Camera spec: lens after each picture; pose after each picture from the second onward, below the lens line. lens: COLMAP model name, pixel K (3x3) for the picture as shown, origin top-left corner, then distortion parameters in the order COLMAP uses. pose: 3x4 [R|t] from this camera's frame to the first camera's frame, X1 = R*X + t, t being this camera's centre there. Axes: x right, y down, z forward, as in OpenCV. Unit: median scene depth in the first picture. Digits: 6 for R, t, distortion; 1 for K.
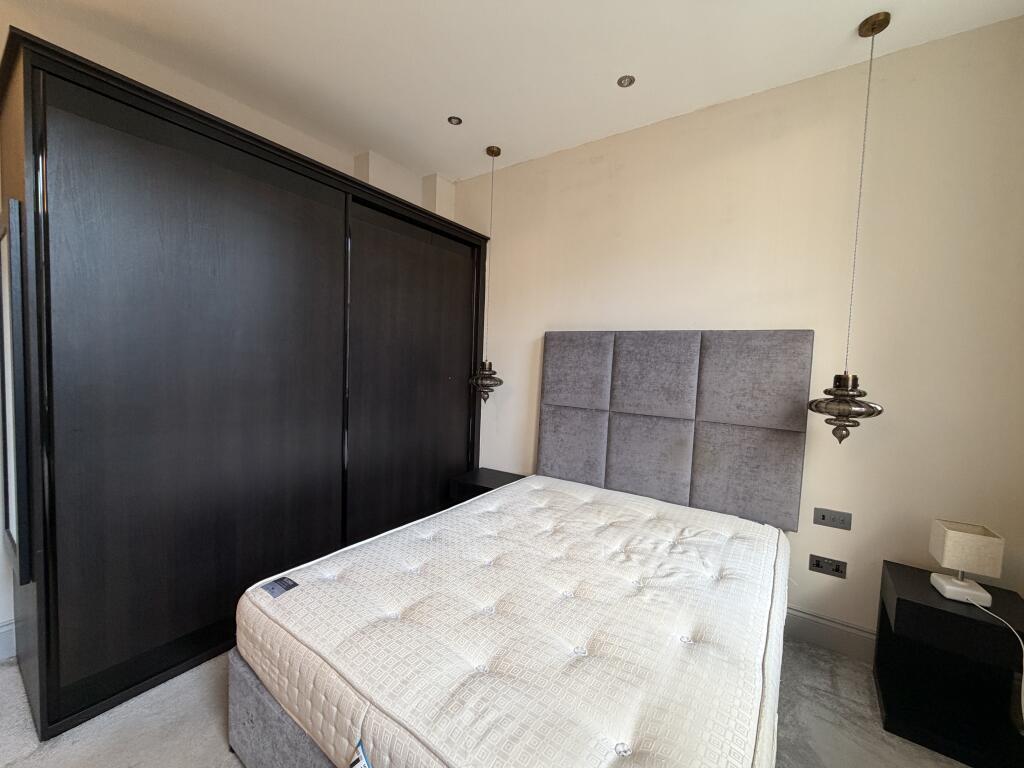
lens RADIAL K [[407.7, 0, 506.6], [0, 407.7, 383.8], [0, 0, 1]] dist [-0.000322, -0.000260]
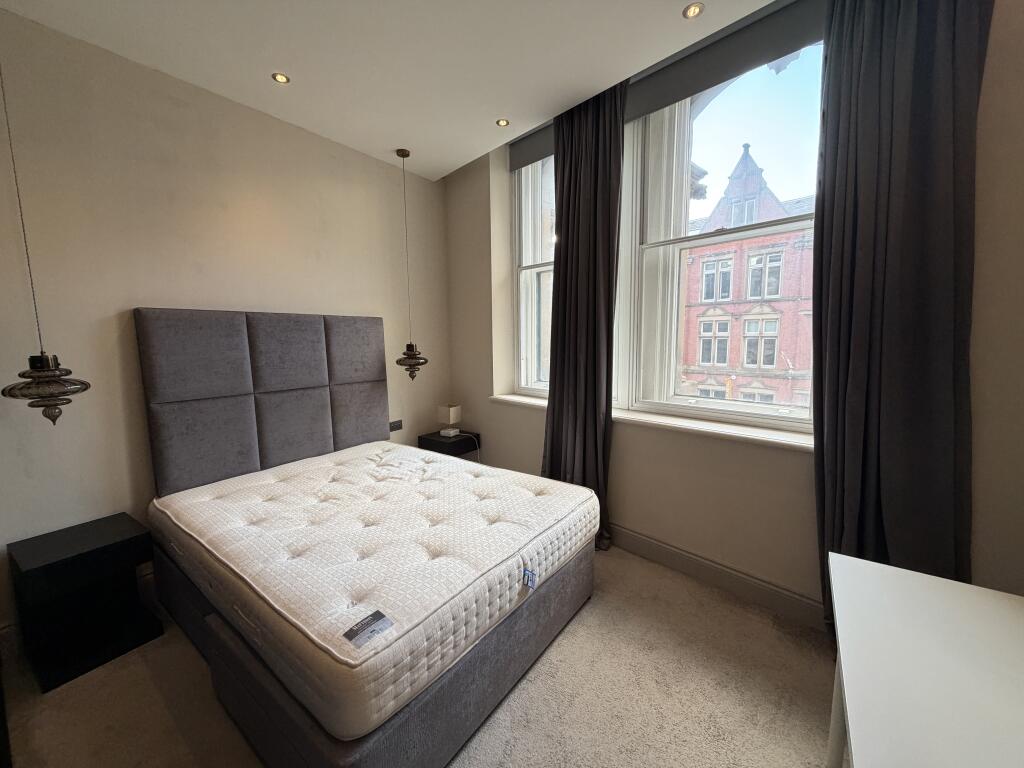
lens RADIAL K [[408.2, 0, 511.1], [0, 408.2, 391.6], [0, 0, 1]] dist [-0.044389, -0.000078]
pose [[0.007553, -0.165829, 0.986126, -0.845111], [0.068814, 0.983902, 0.164928, -0.066438], [-0.997601, 0.066613, 0.018843, 0.428545]]
